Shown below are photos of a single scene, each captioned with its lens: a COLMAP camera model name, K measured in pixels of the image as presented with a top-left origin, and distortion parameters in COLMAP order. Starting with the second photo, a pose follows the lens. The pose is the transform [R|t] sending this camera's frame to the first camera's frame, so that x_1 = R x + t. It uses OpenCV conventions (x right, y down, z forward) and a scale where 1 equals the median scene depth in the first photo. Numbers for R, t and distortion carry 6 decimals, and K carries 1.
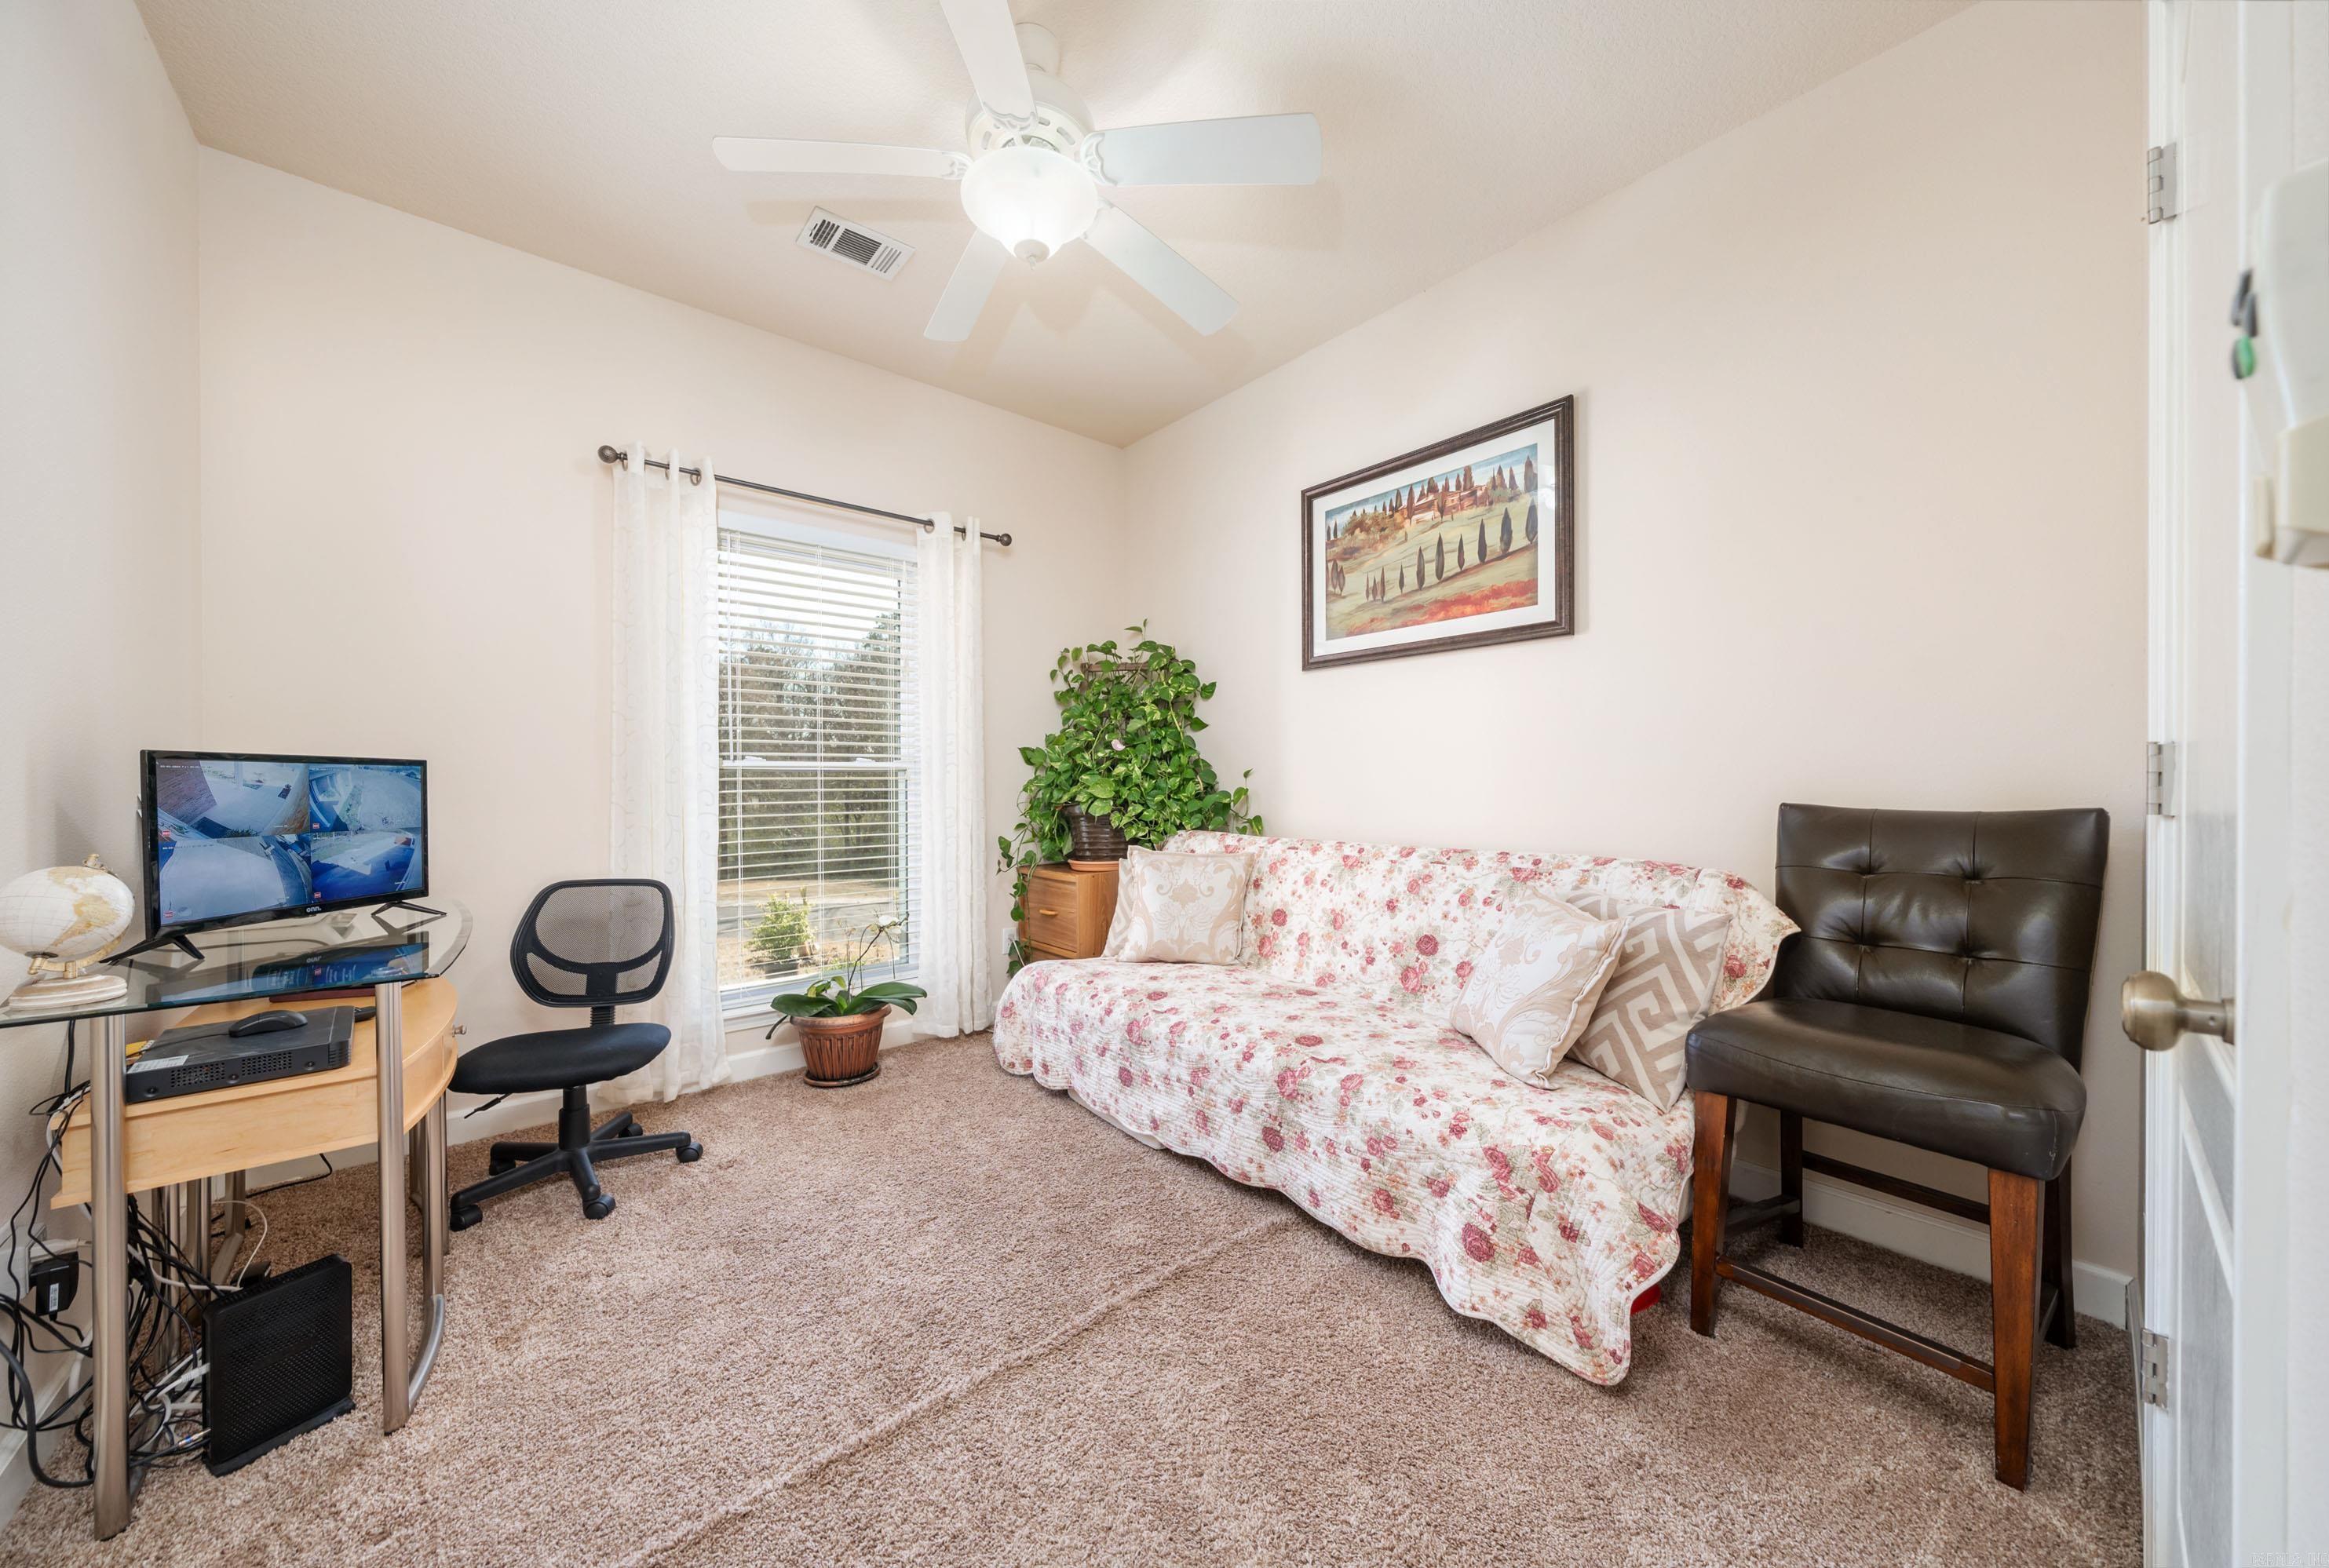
lens RADIAL K [[801.4, 0, 1158.1], [0, 801.4, 780.7], [0, 0, 1]] dist [-0.001813, -0.000078]
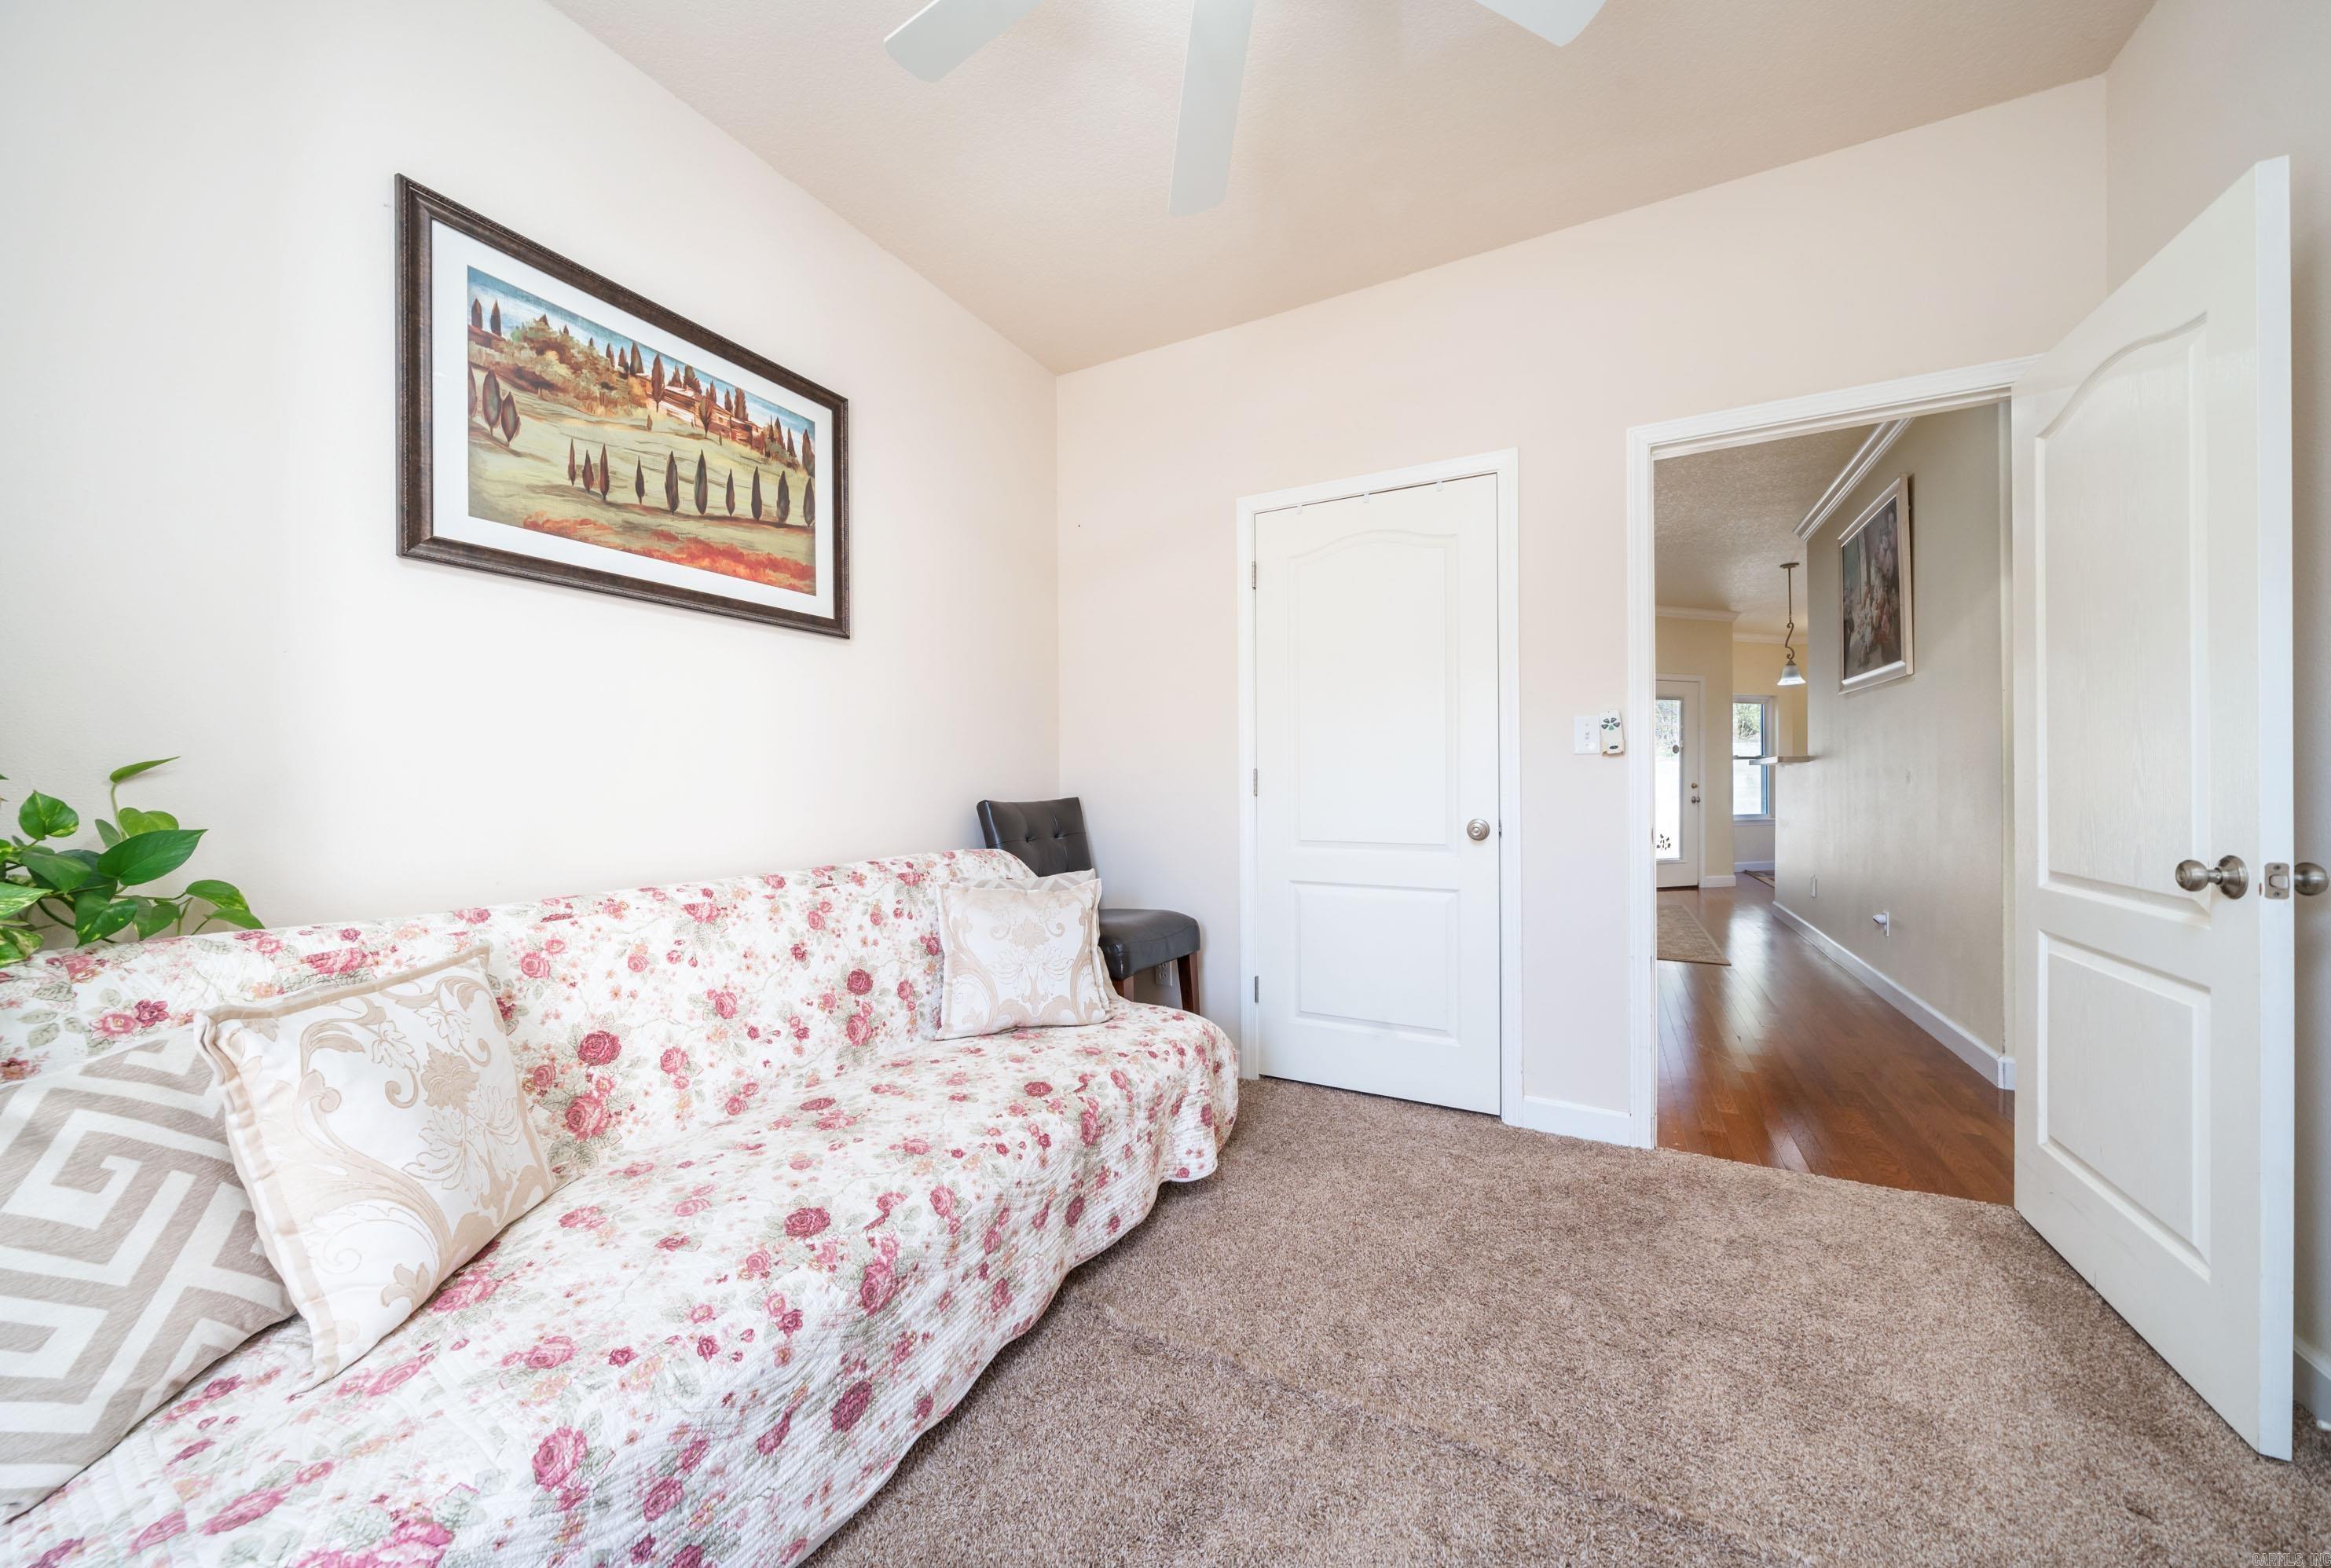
lens RADIAL K [[802.1, 0, 1159.1], [0, 802.1, 780.7], [0, 0, 1]] dist [-0.001813, -0.000078]
pose [[-0.355778, 0.005723, 0.934553, -0.499572], [0.008389, 0.999961, -0.002929, 0.000165], [-0.934533, 0.006798, -0.355812, 0.898255]]
